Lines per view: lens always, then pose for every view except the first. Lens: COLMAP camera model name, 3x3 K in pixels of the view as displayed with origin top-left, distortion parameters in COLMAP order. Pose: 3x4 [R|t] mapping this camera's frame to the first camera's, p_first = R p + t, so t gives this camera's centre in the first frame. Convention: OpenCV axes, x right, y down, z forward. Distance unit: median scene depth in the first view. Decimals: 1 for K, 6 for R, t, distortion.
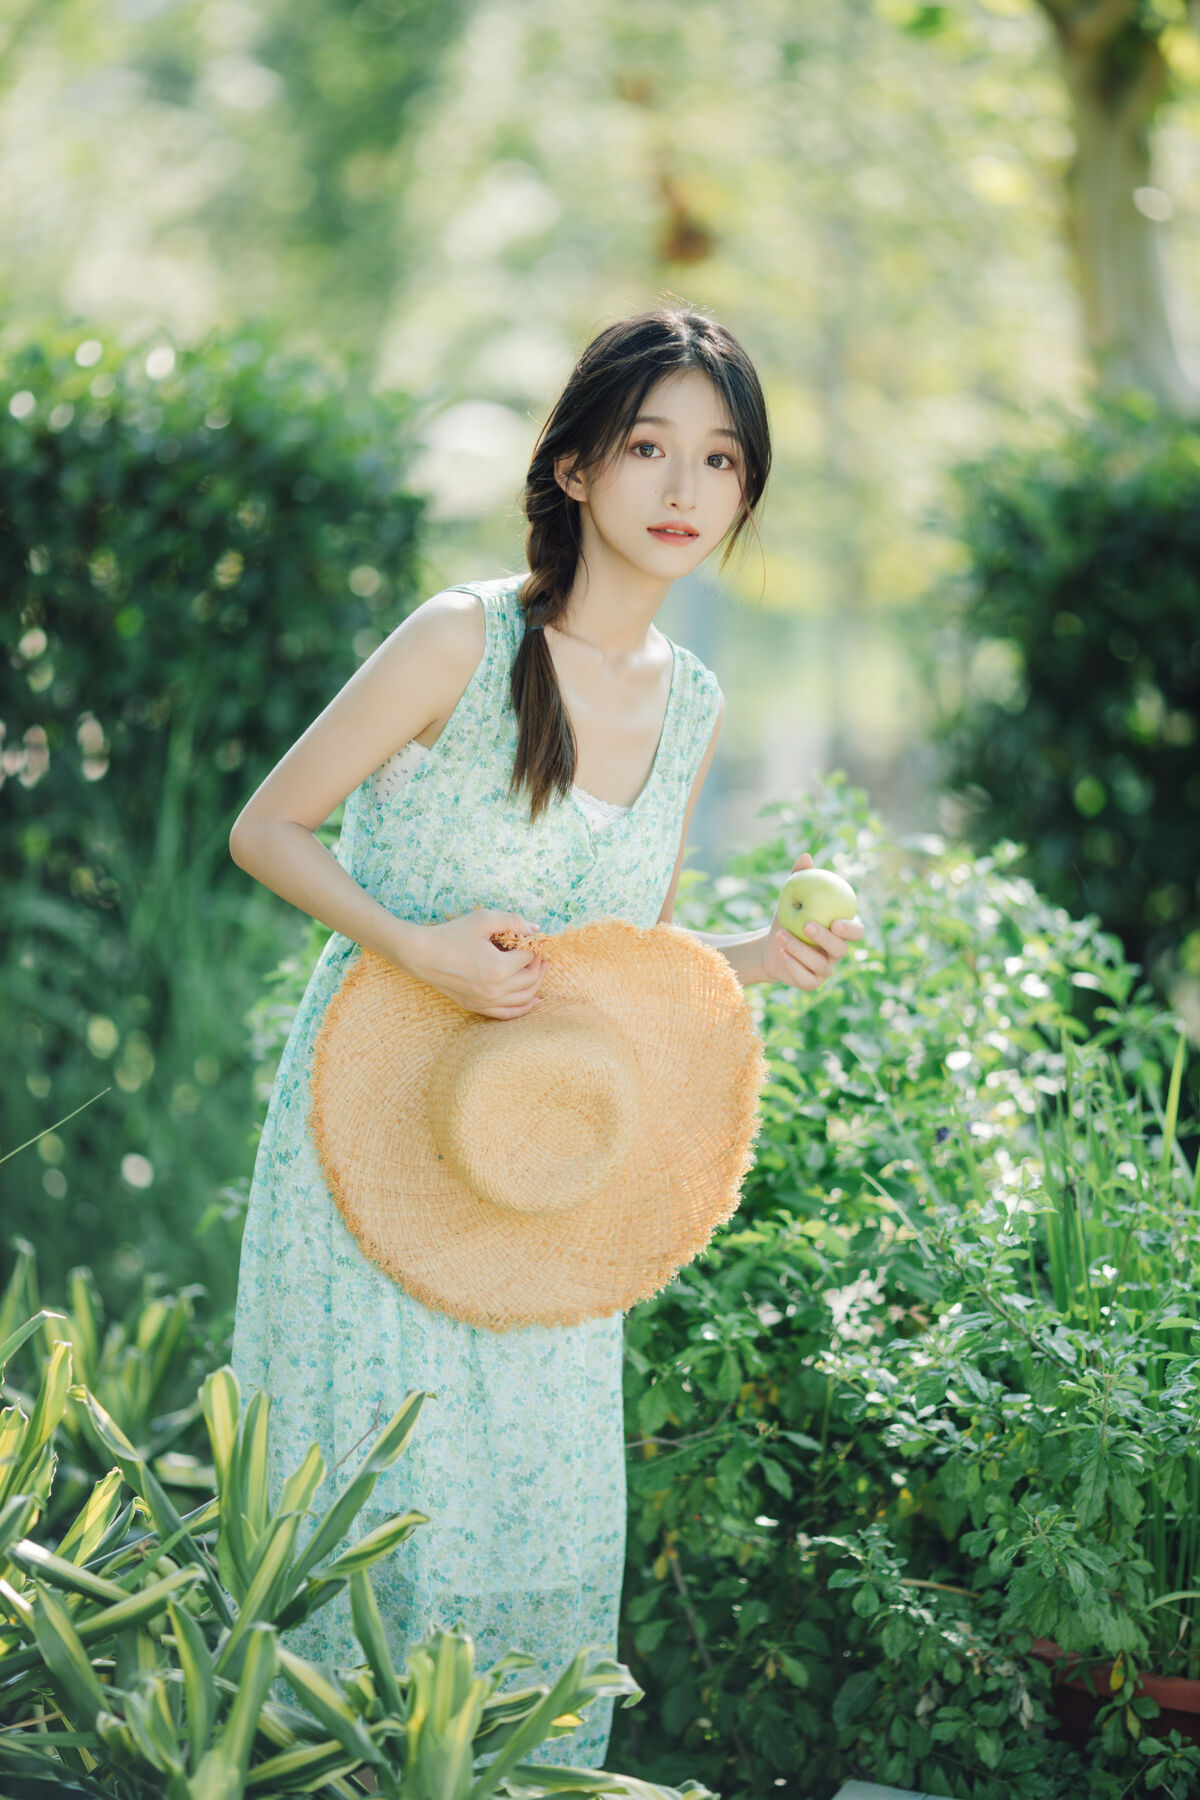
lens RADIAL K [[6628.7, 0, 590.6], [0, 6628.7, 893.7], [0, 0, 1]] dist [0.129897, 0.000000]
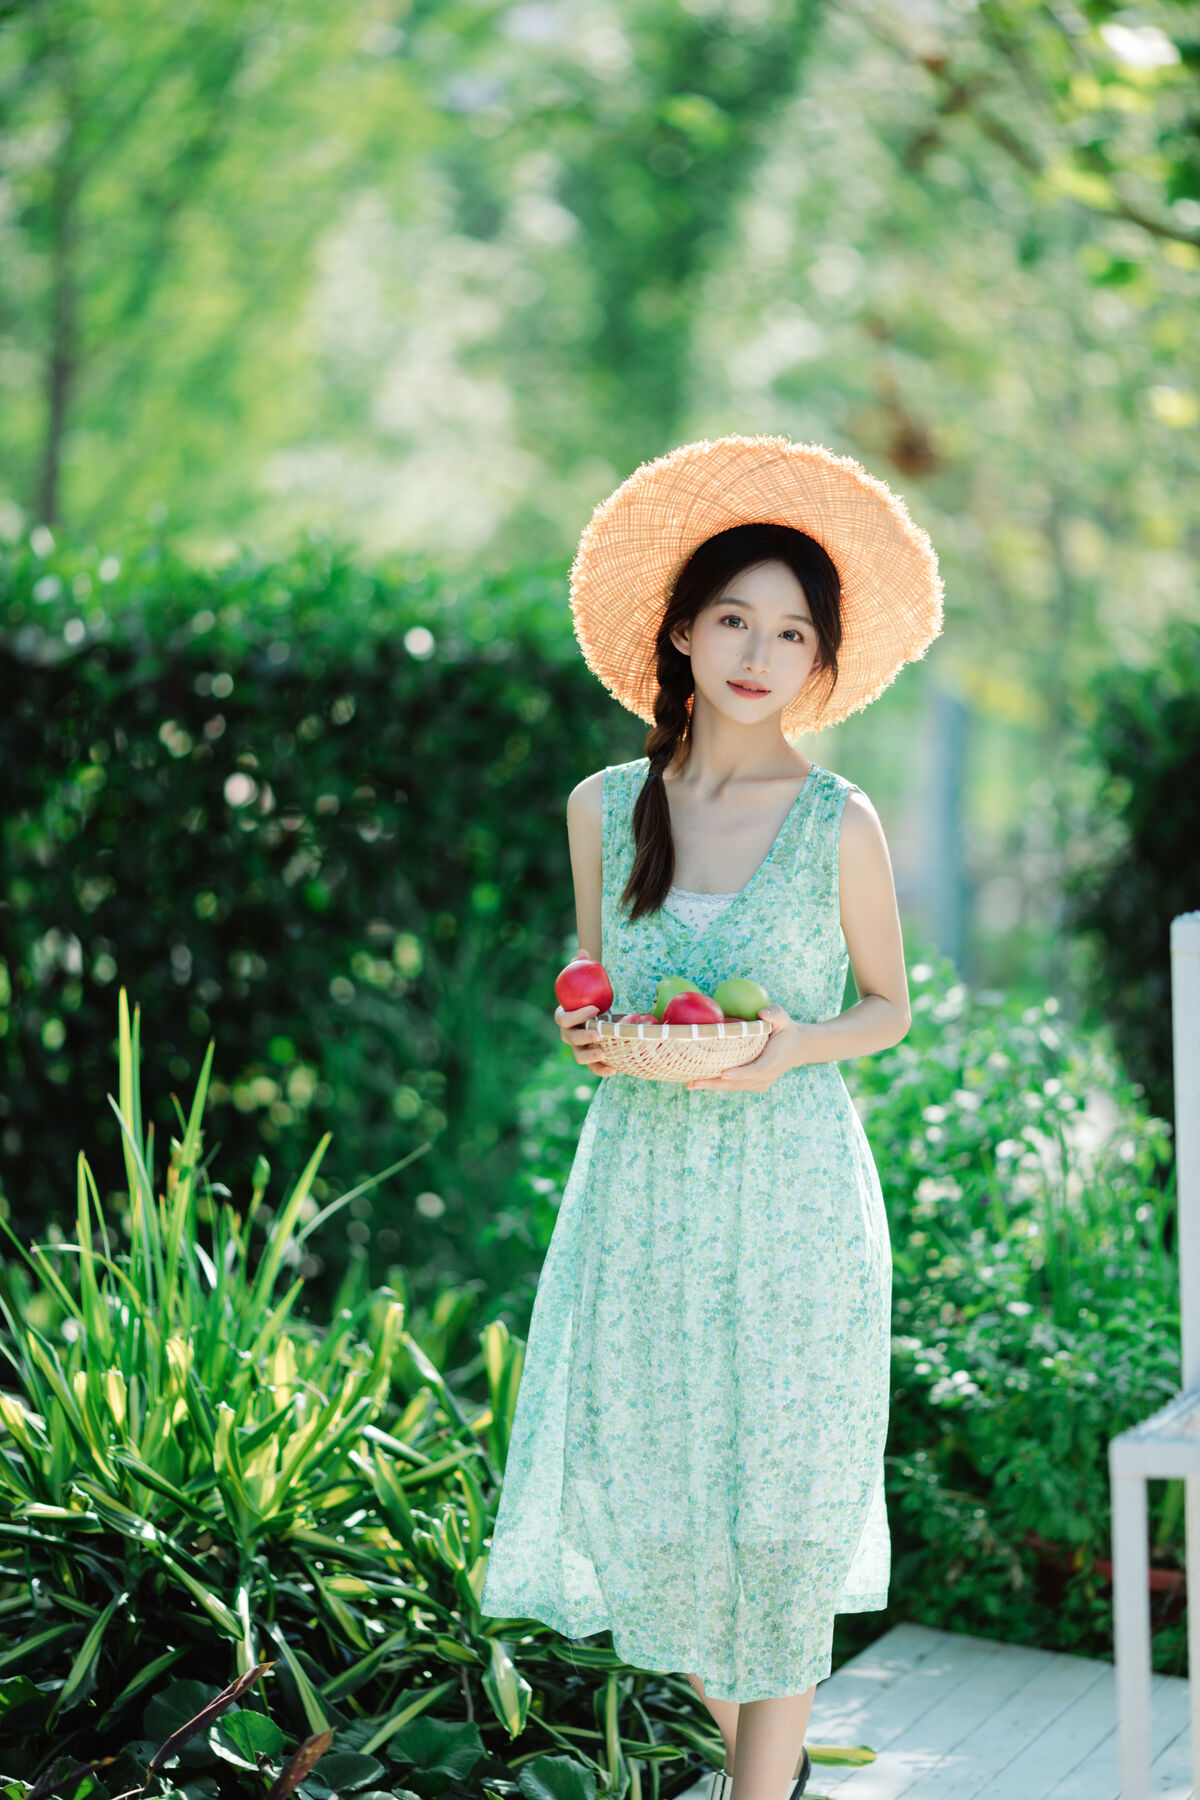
lens RADIAL K [[6628.7, 0, 597.3], [0, 6628.7, 907.3], [0, 0, 1]] dist [0.129897, 0.000000]
pose [[0.998527, 0.036201, -0.040418, 0.025318], [-0.036489, 0.999313, -0.006409, -0.016410], [0.040158, 0.007874, 0.999162, -0.509519]]
